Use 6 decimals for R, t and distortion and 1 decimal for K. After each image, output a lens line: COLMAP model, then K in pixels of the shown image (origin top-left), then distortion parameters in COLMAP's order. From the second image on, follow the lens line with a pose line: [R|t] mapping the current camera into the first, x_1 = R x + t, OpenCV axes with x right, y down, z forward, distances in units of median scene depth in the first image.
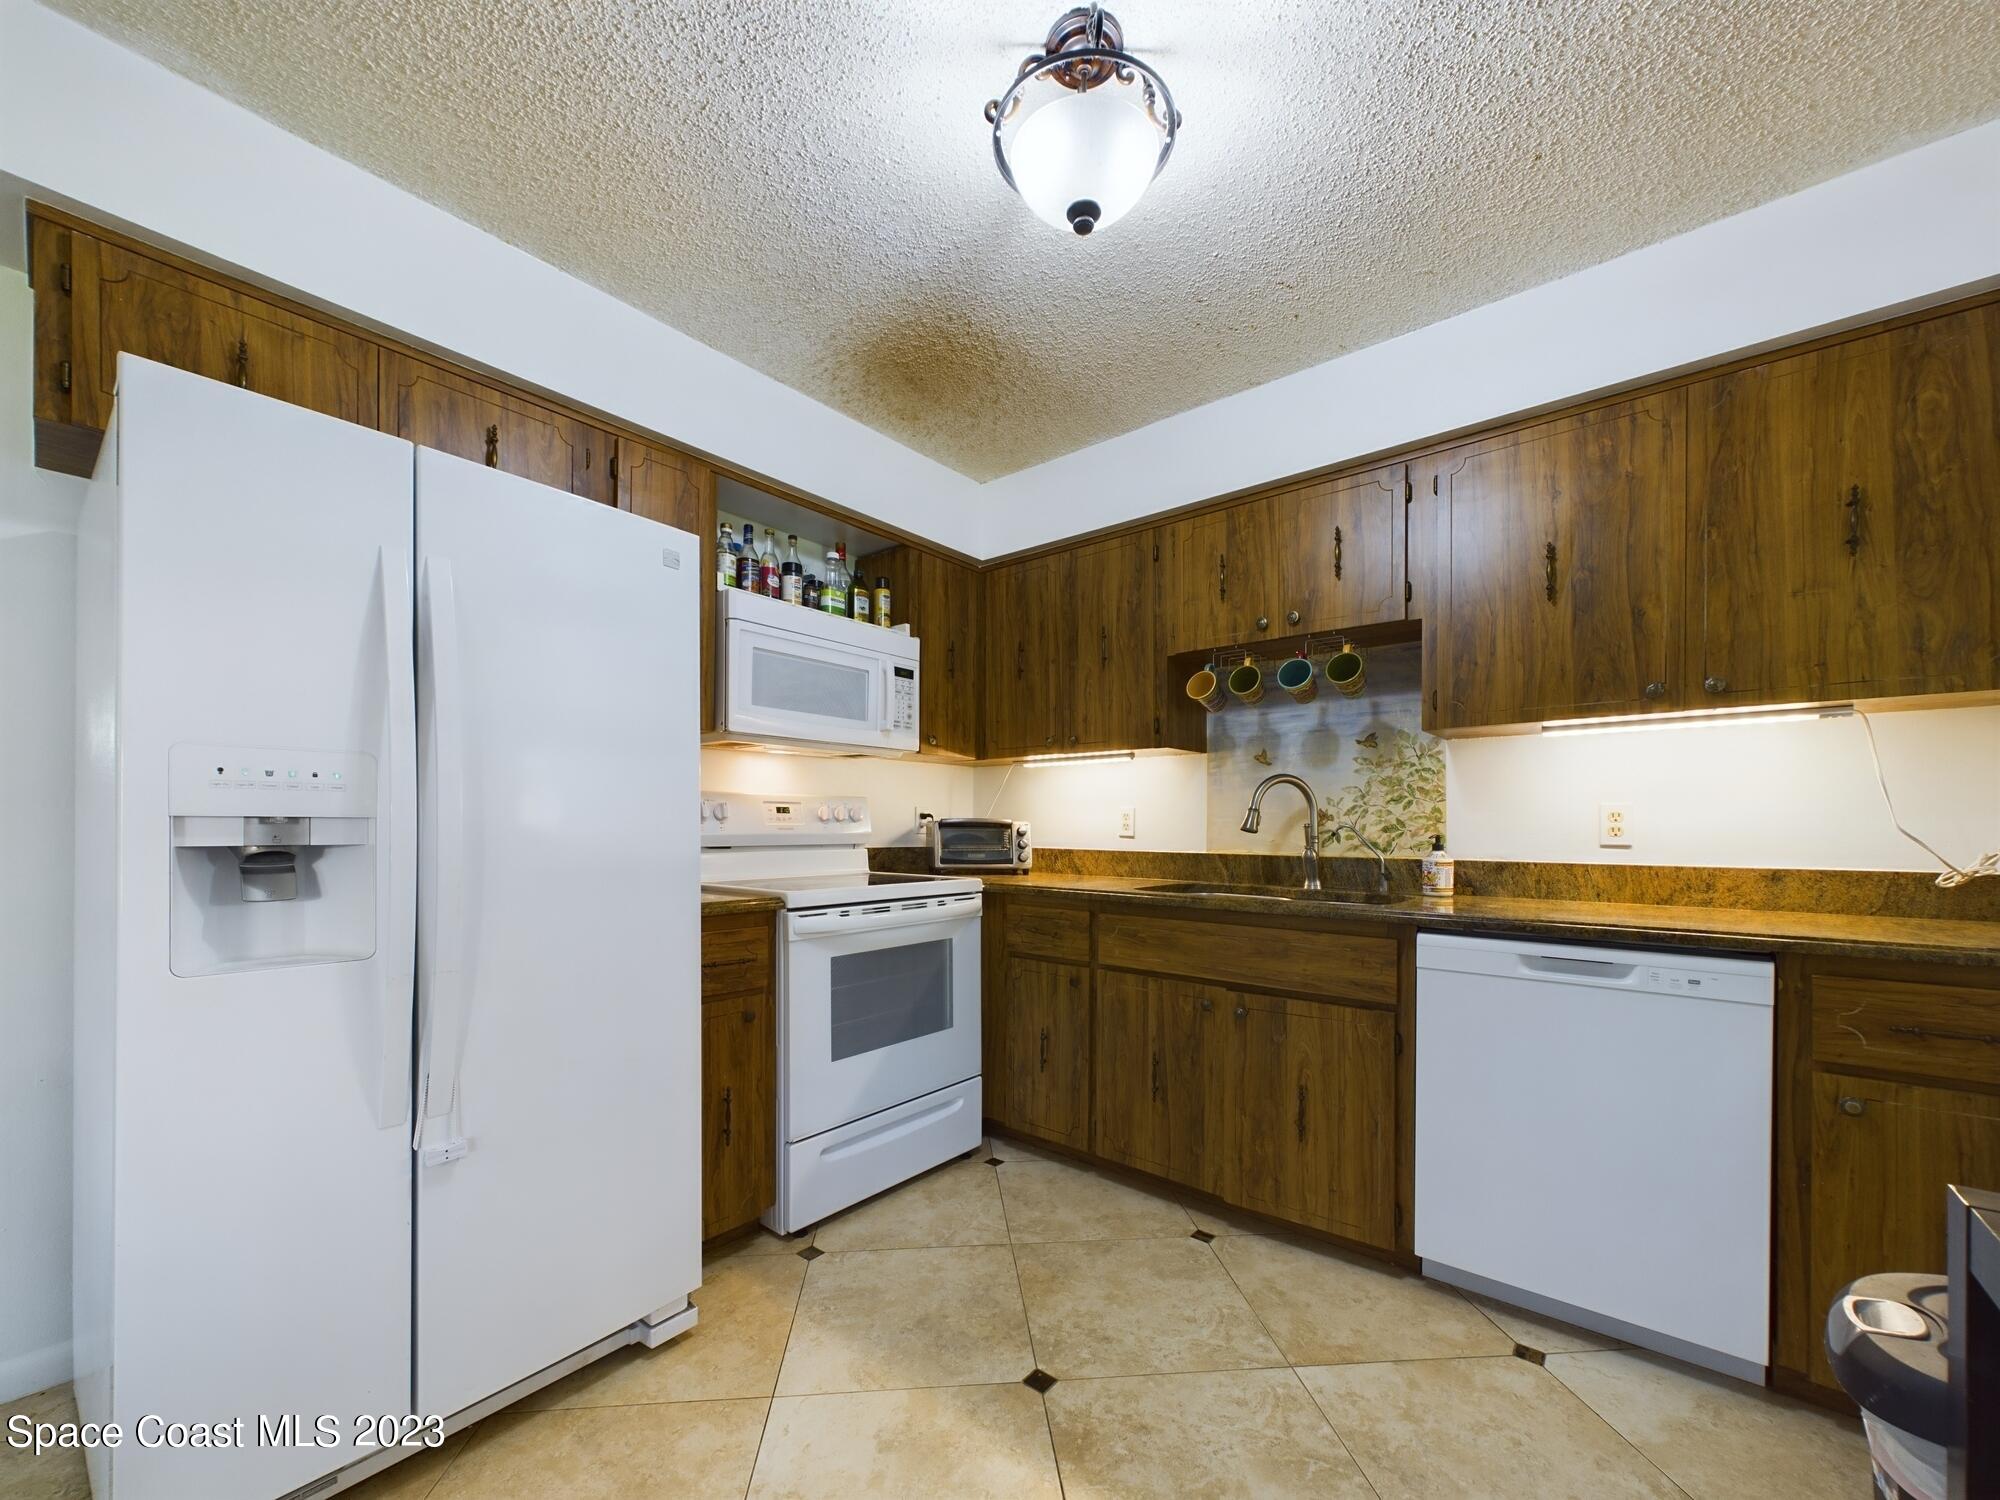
lens RADIAL K [[800.9, 0, 995.9], [0, 800.9, 828.6], [0, 0, 1]] dist [0.000051, 0.000058]
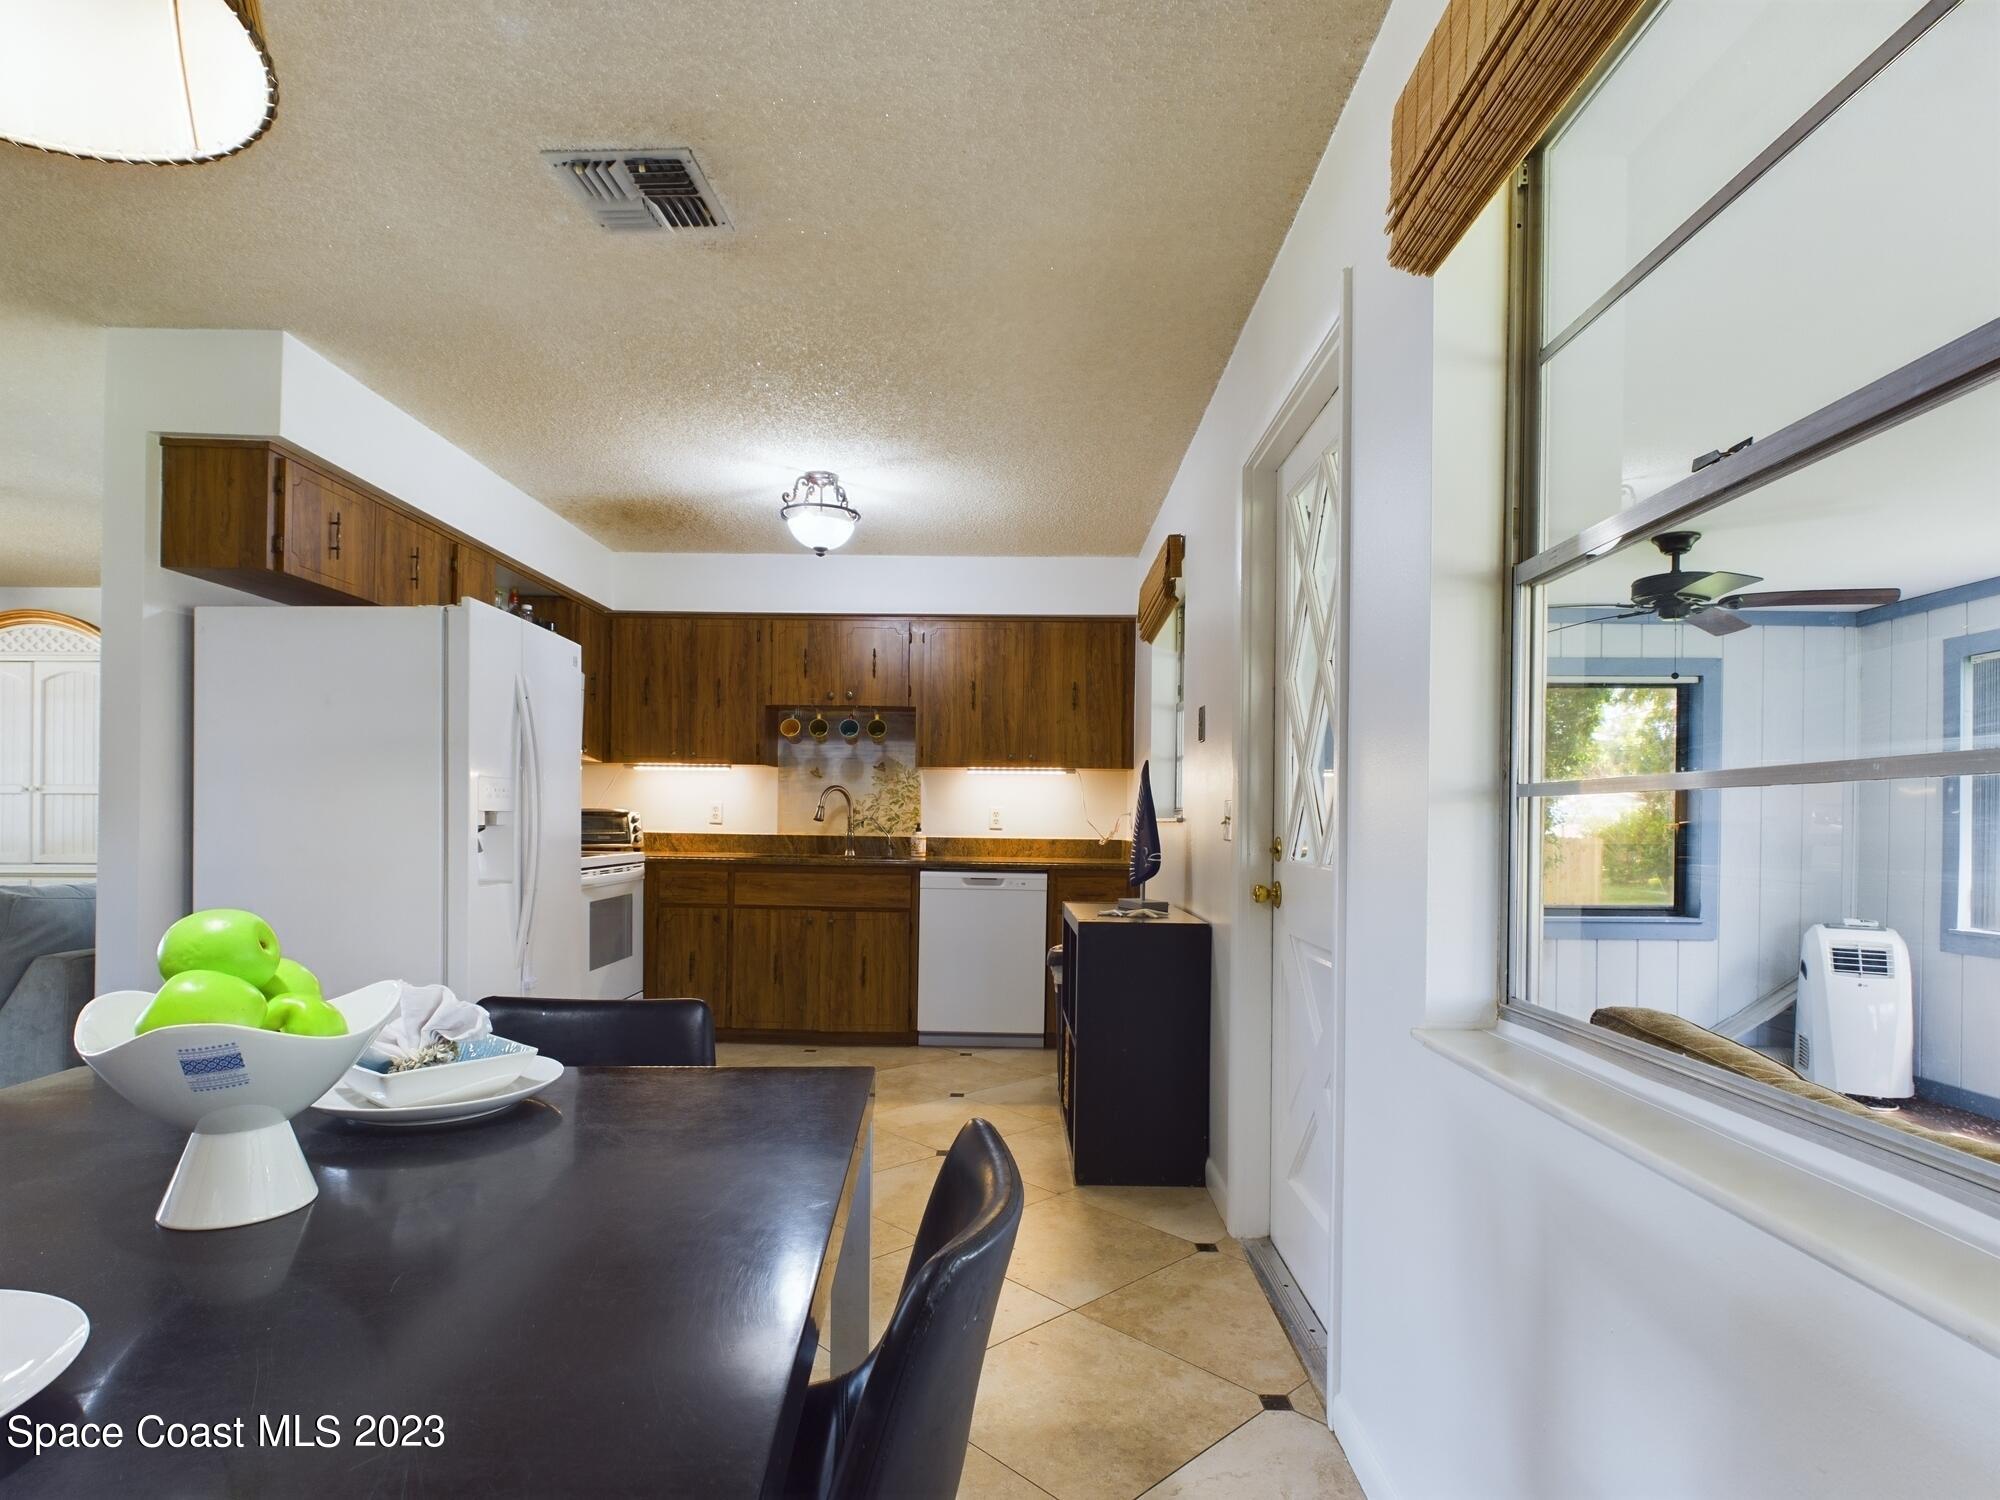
lens RADIAL K [[1034.8, 0, 995.5], [0, 1034.8, 819.5], [0, 0, 1]] dist [0.000568, 0.000115]
pose [[0.780604, 0.007190, 0.624985, -0.736411], [-0.009057, 0.999959, -0.000191, -0.000777], [-0.624961, -0.005512, 0.780637, -0.888740]]
